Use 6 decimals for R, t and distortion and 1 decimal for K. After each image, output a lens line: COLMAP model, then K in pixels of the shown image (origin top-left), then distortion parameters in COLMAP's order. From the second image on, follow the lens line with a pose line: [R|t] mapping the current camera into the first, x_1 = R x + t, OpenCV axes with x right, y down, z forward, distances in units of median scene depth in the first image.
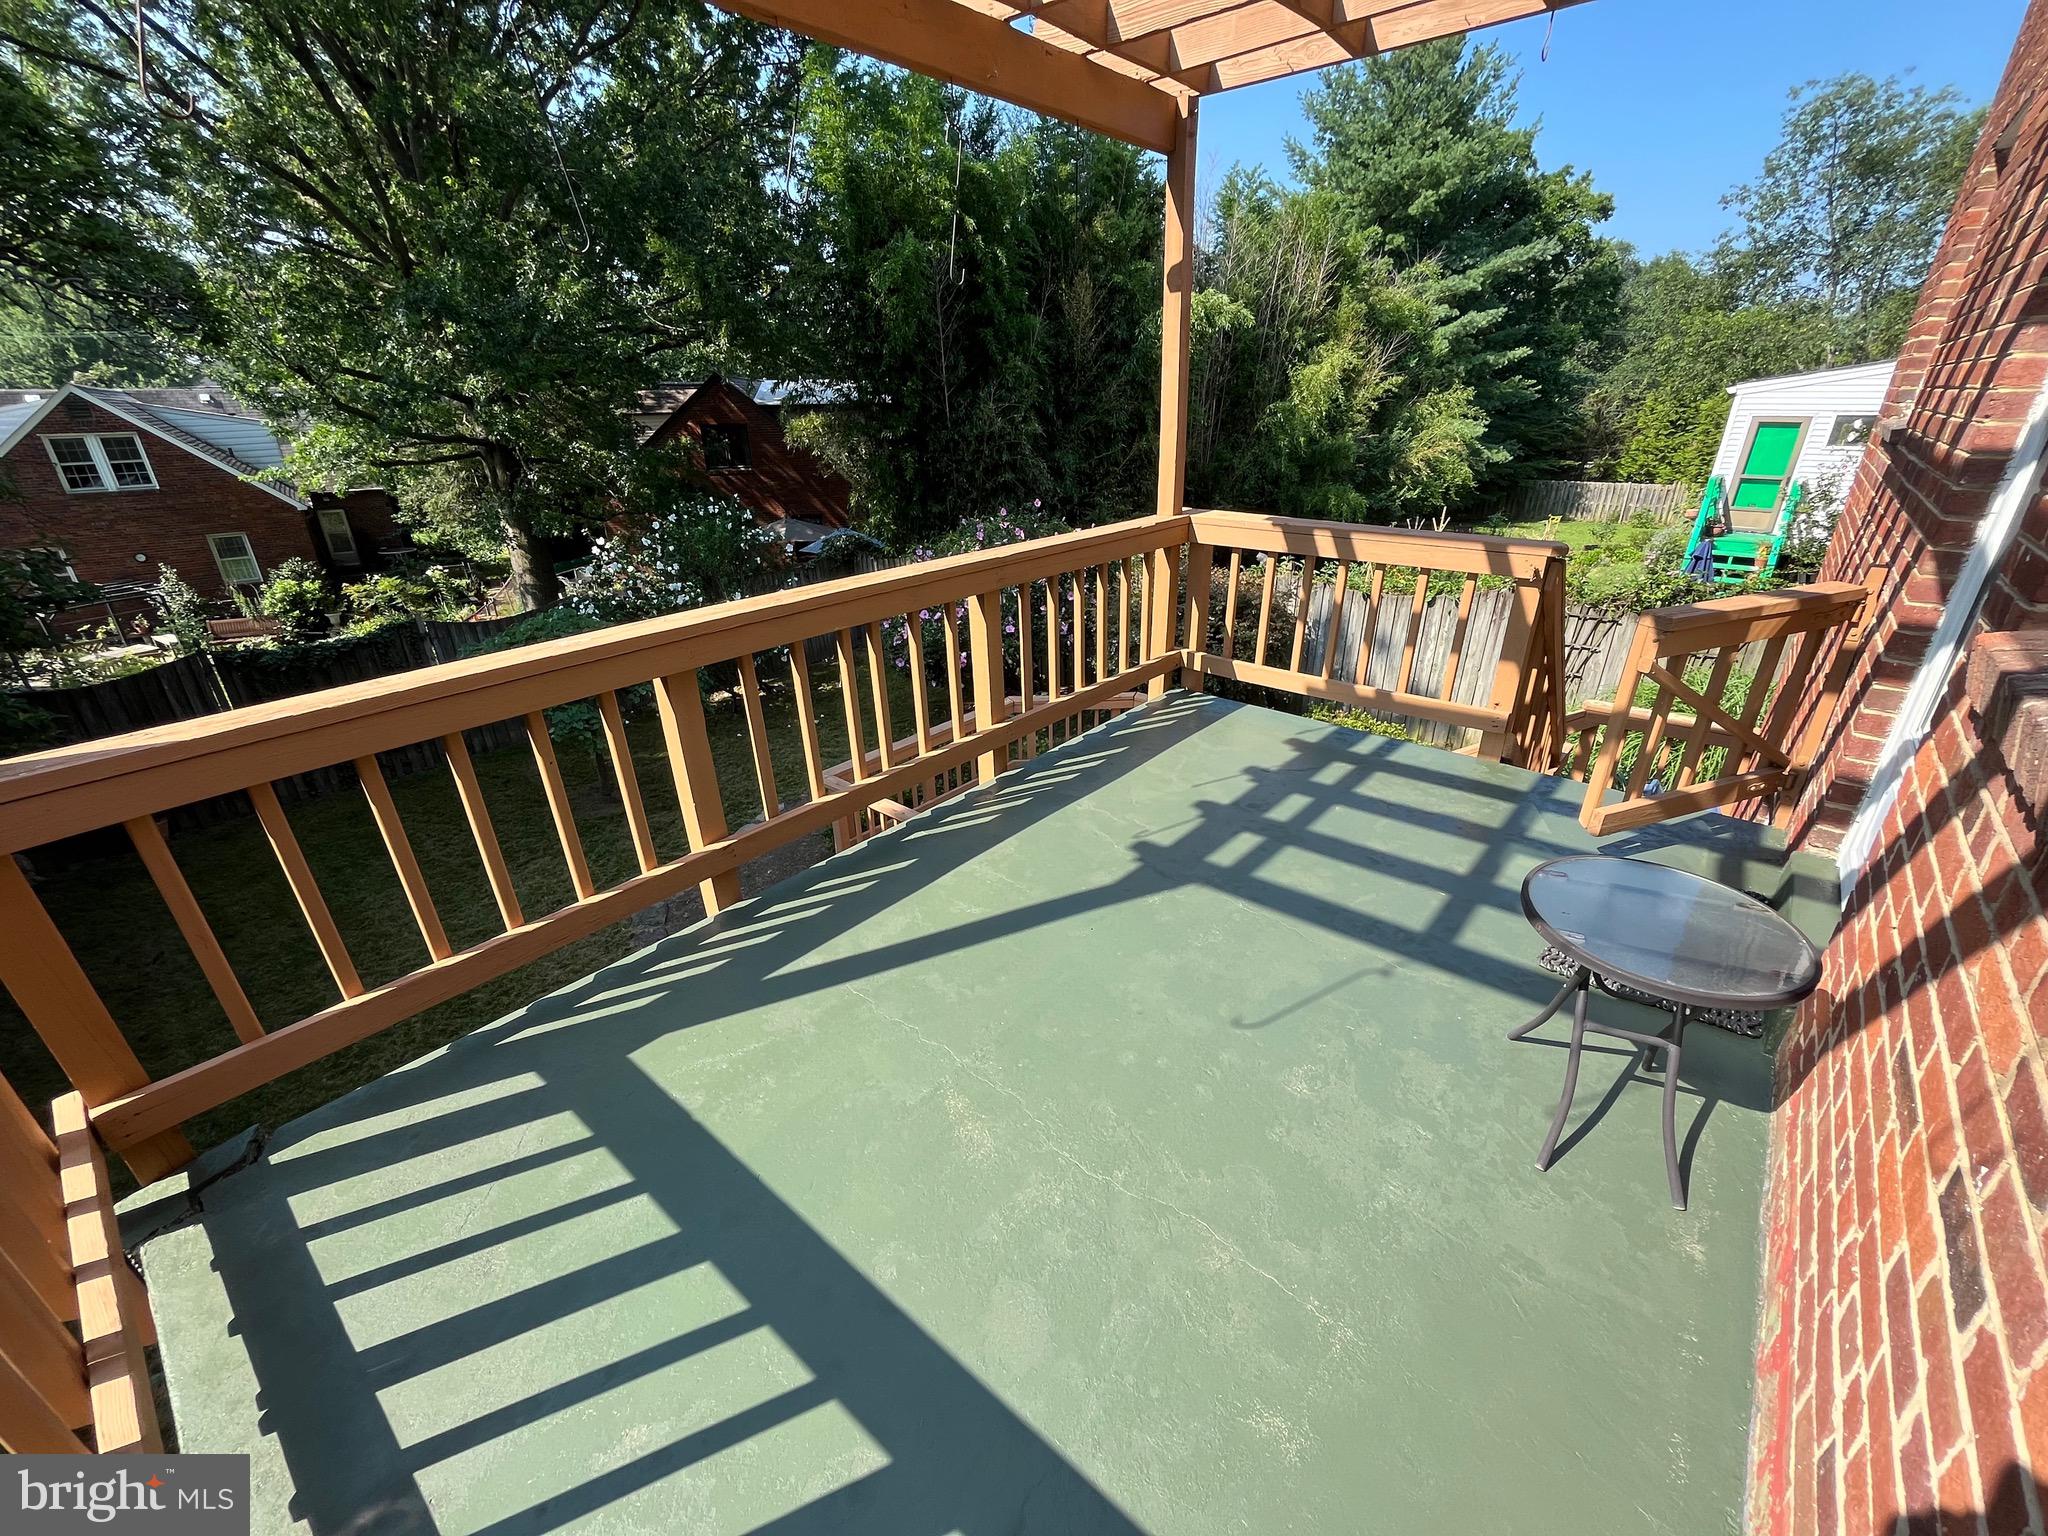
lens RADIAL K [[825.8, 0, 1024.0], [0, 825.8, 768.0], [0, 0, 1]] dist [0.019260, 0.000070]
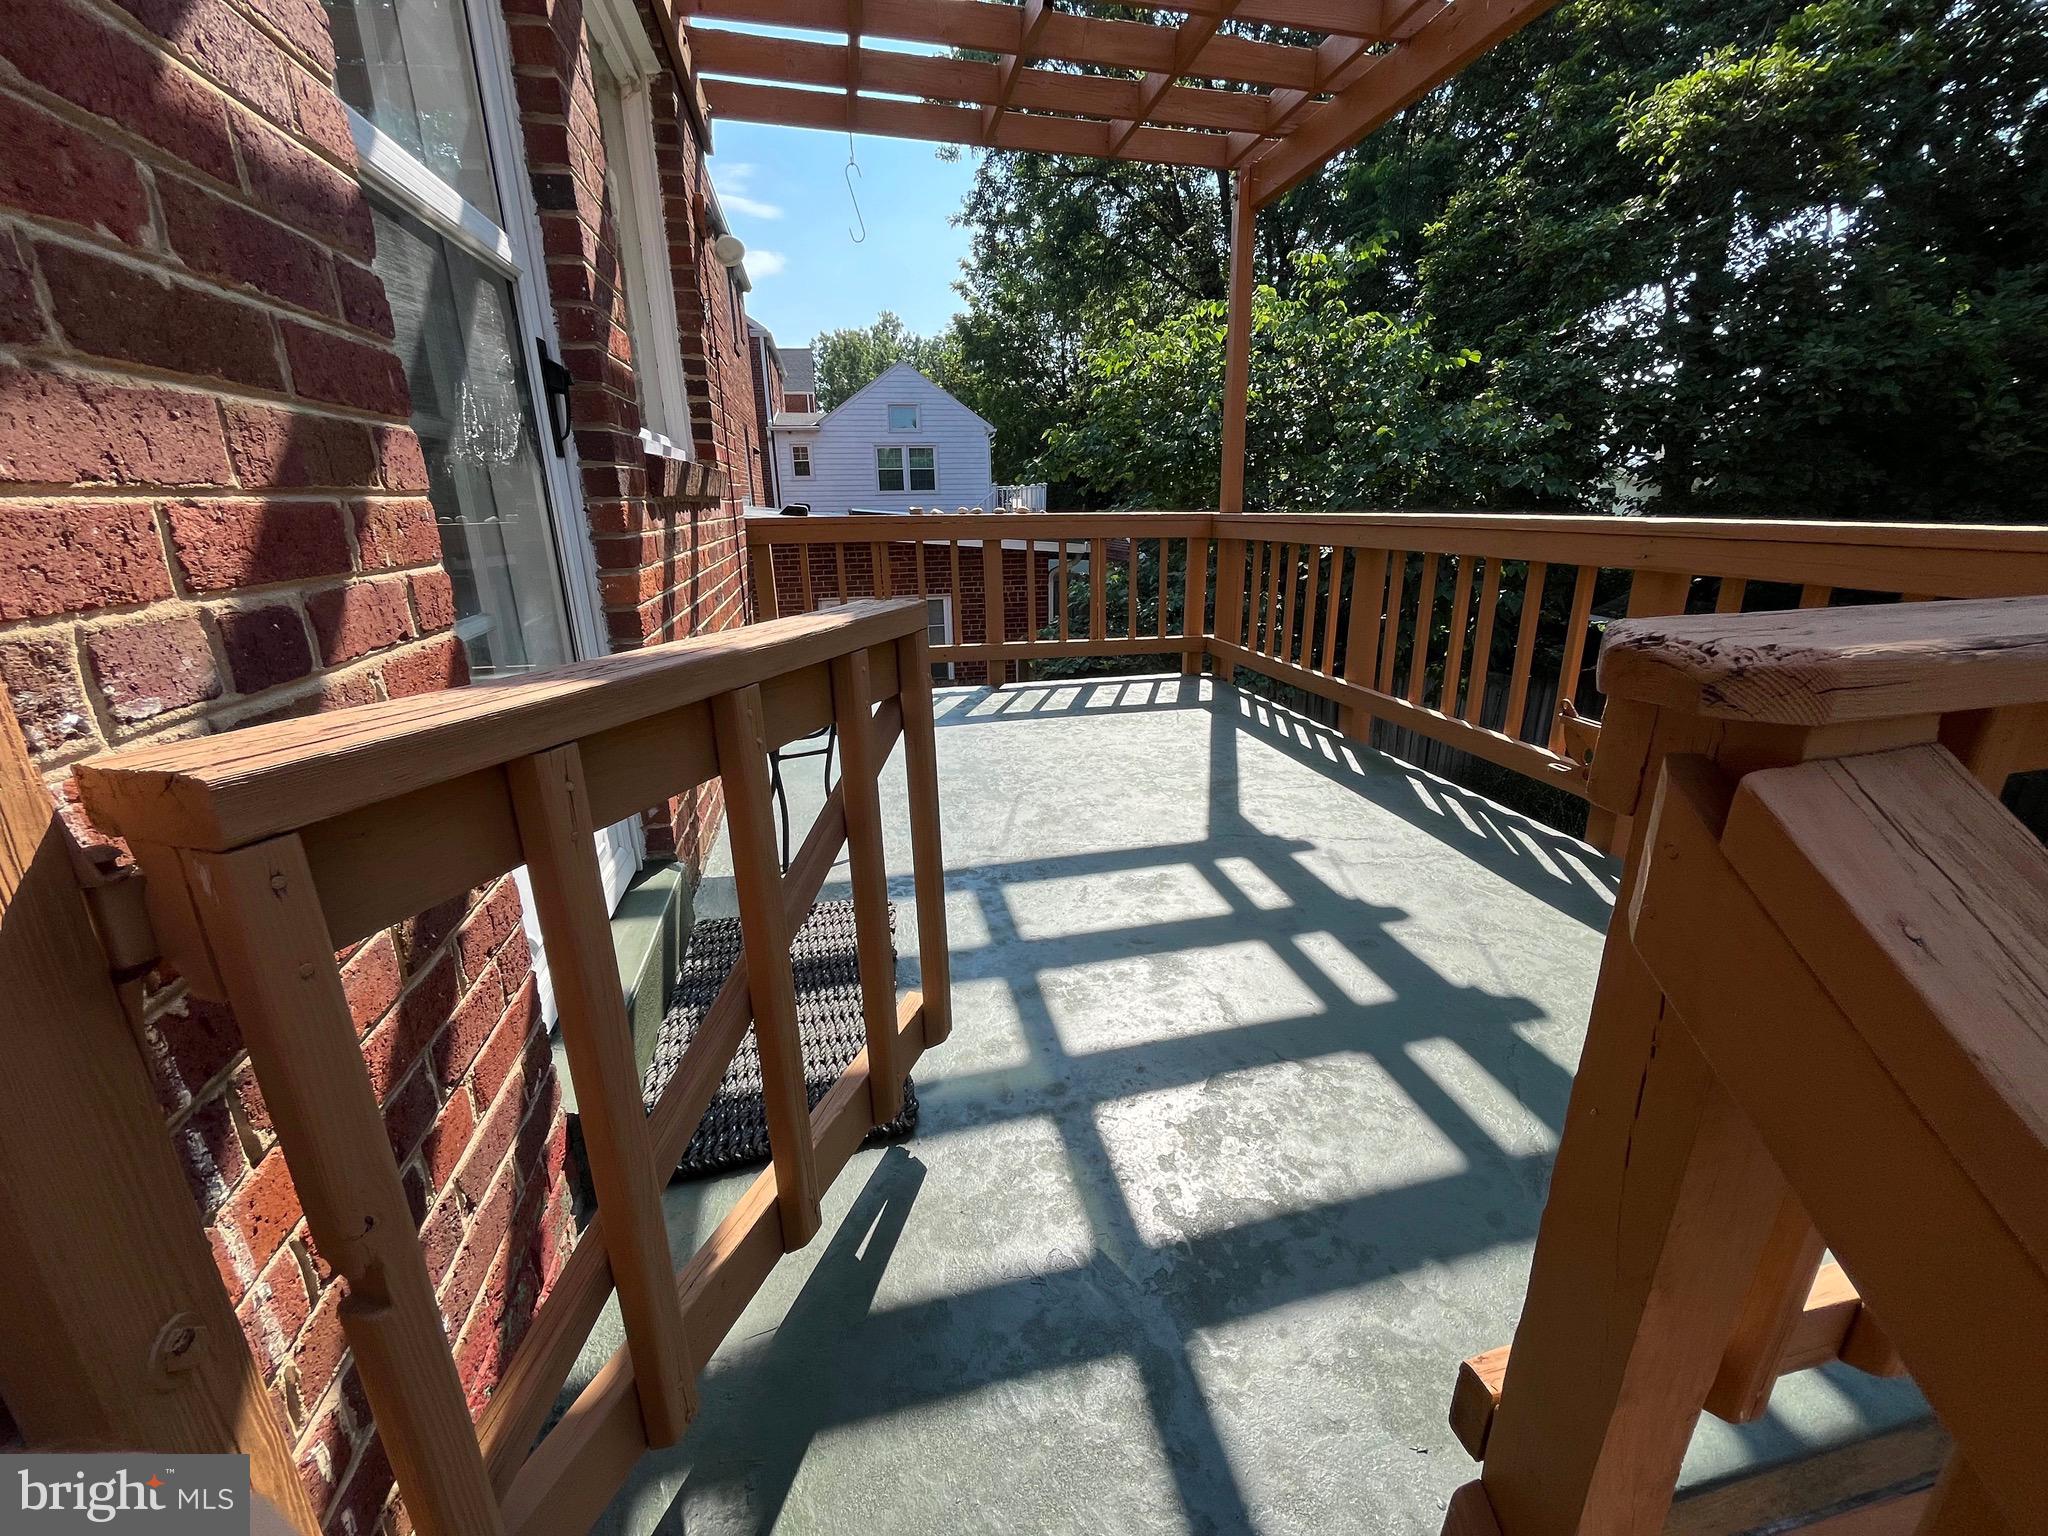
lens RADIAL K [[825.8, 0, 1024.0], [0, 825.8, 768.0], [0, 0, 1]] dist [0.019260, 0.000070]
pose [[-0.597063, 0.281364, -0.751232, 0.345788], [-0.301312, 0.789242, 0.535077, -0.125017], [0.743456, 0.545830, -0.386449, 0.396262]]
